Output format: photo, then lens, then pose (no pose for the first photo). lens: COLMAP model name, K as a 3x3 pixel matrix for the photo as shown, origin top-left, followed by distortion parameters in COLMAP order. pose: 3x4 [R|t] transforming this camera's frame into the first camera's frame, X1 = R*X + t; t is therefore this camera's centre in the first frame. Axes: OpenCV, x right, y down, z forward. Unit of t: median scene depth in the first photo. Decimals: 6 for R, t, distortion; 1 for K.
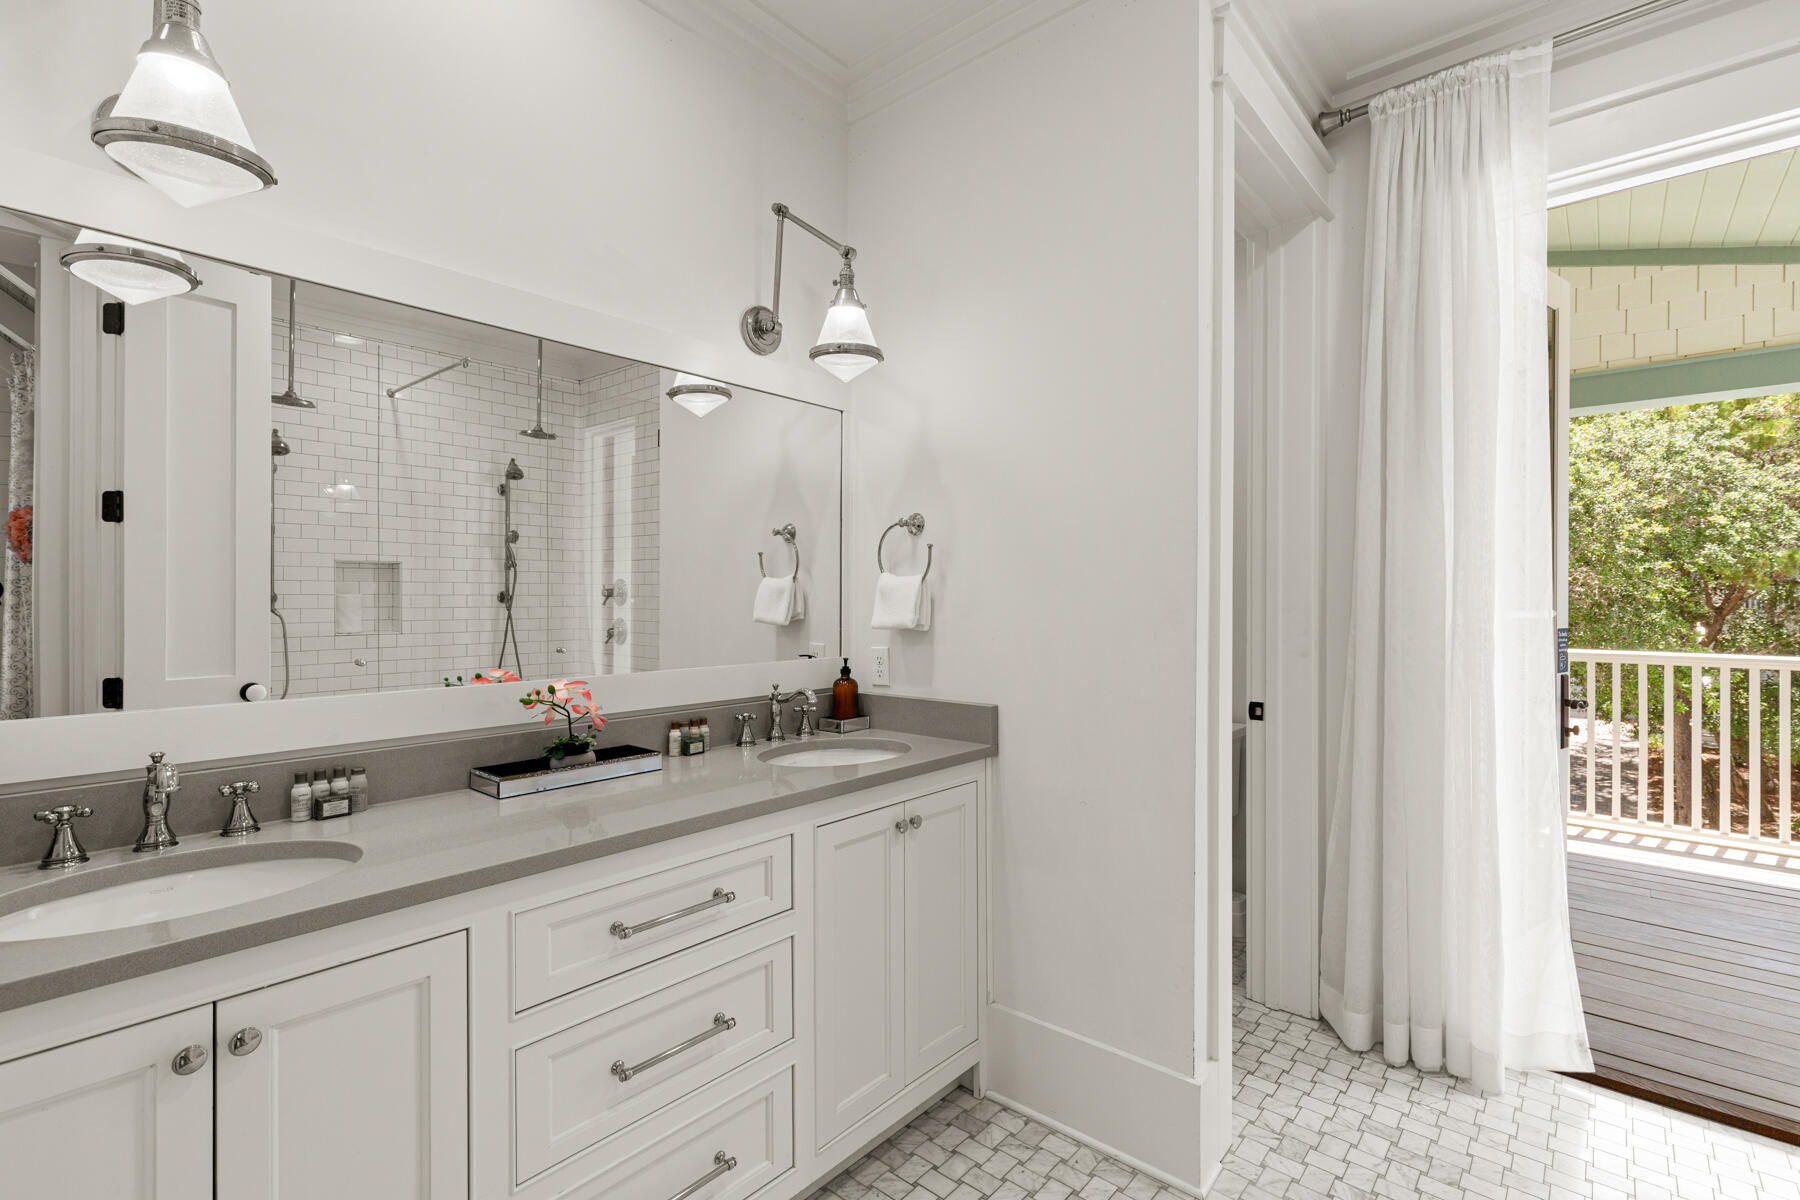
lens RADIAL K [[808.6, 0, 898.7], [0, 808.6, 600.8], [0, 0, 1]] dist [0.000276, -0.000129]
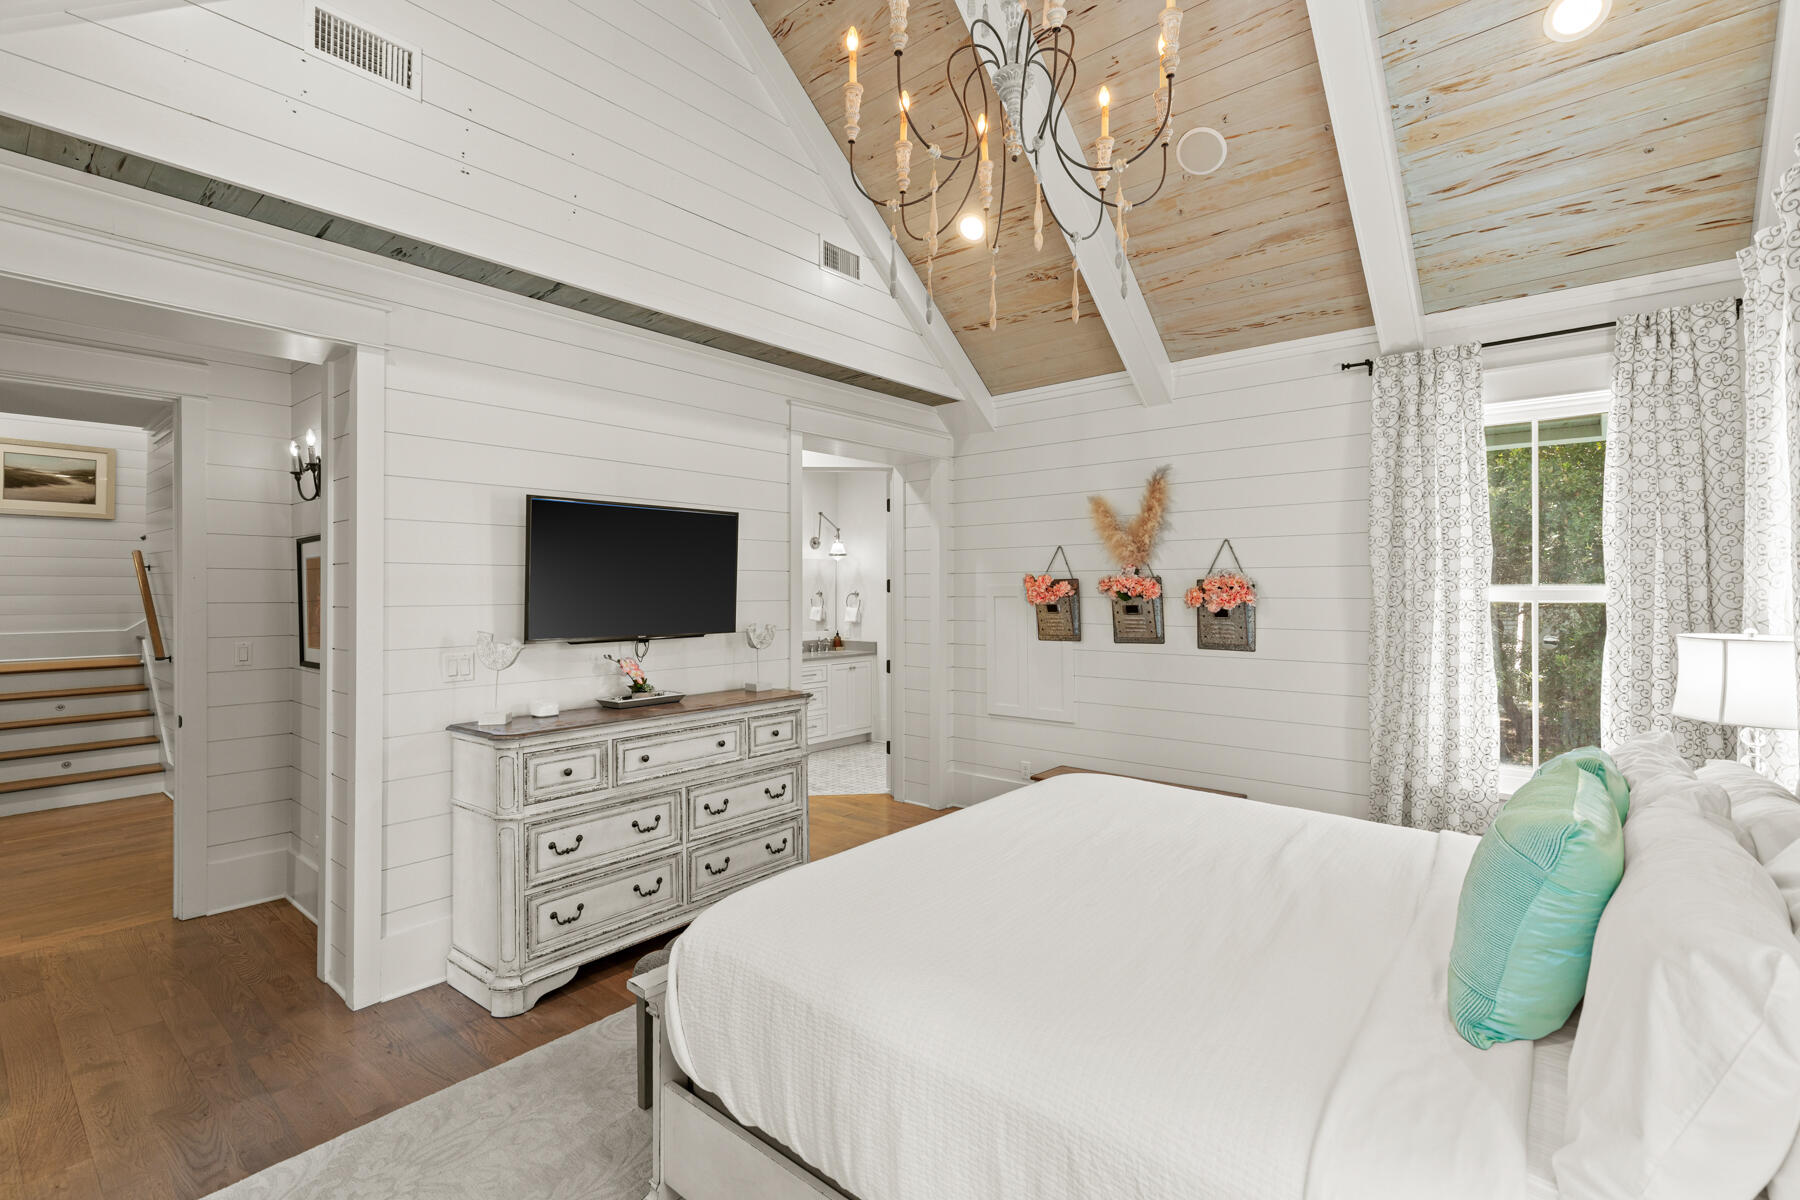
lens RADIAL K [[808.6, 0, 899.8], [0, 808.6, 601.0], [0, 0, 1]] dist [0.000276, -0.000129]
pose [[0.999844, -0.000450, 0.017653, 0.153526], [0.000350, 0.999984, 0.005680, -0.083255], [-0.017655, -0.005673, 0.999828, -2.693183]]
